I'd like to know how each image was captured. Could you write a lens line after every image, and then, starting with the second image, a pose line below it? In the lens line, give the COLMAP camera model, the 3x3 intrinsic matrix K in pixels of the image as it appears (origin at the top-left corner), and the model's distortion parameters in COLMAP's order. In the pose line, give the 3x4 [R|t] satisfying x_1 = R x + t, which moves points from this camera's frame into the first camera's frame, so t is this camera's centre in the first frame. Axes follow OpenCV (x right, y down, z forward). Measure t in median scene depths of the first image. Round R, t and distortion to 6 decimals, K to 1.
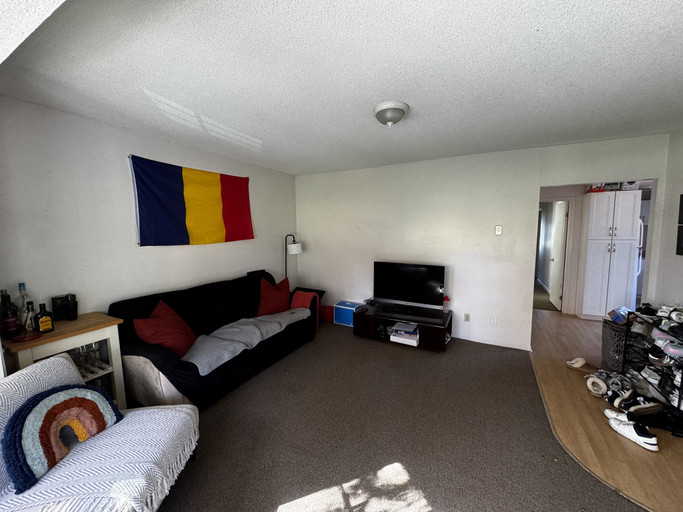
lens RADIAL K [[273.8, 0, 340.5], [0, 273.8, 255.8], [0, 0, 1]] dist [-0.002619, 0.000561]
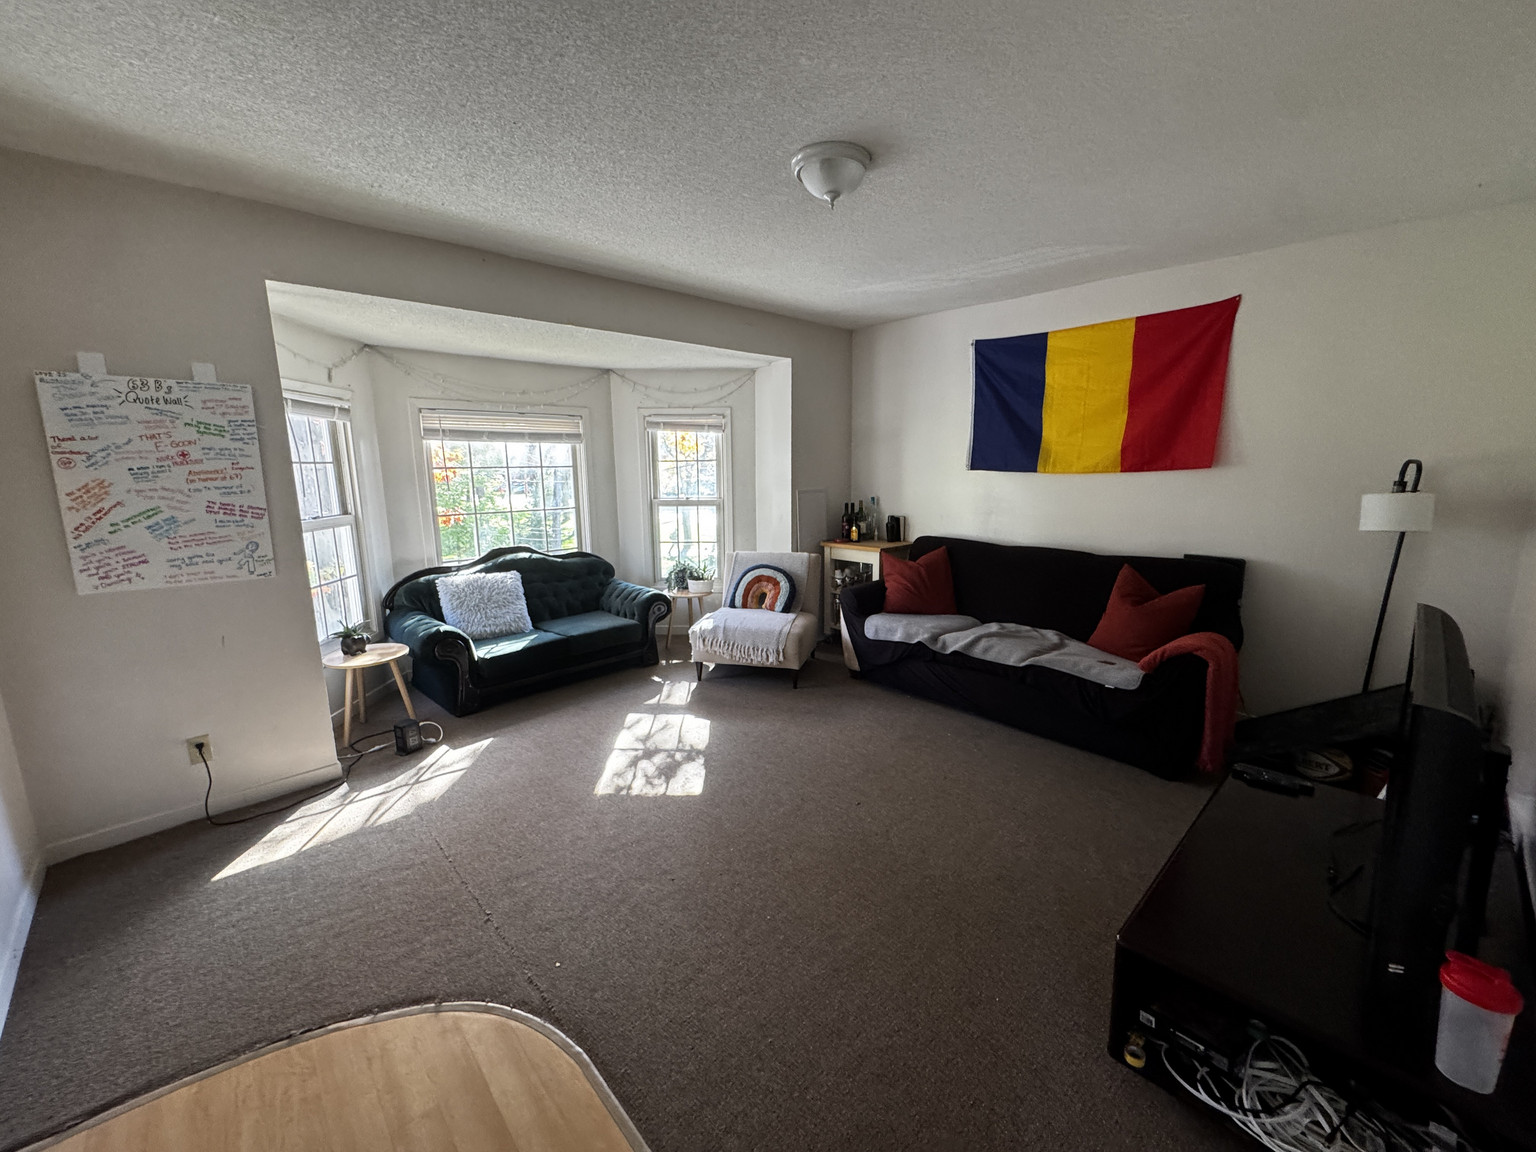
lens RADIAL K [[615.7, 0, 767.3], [0, 615.7, 570.9], [0, 0, 1]] dist [-0.002619, 0.000561]
pose [[-0.316441, 0.179197, -0.931533, 0.965259], [-0.084995, 0.972690, 0.215987, -0.079489], [0.944797, 0.147523, -0.292568, 0.993087]]
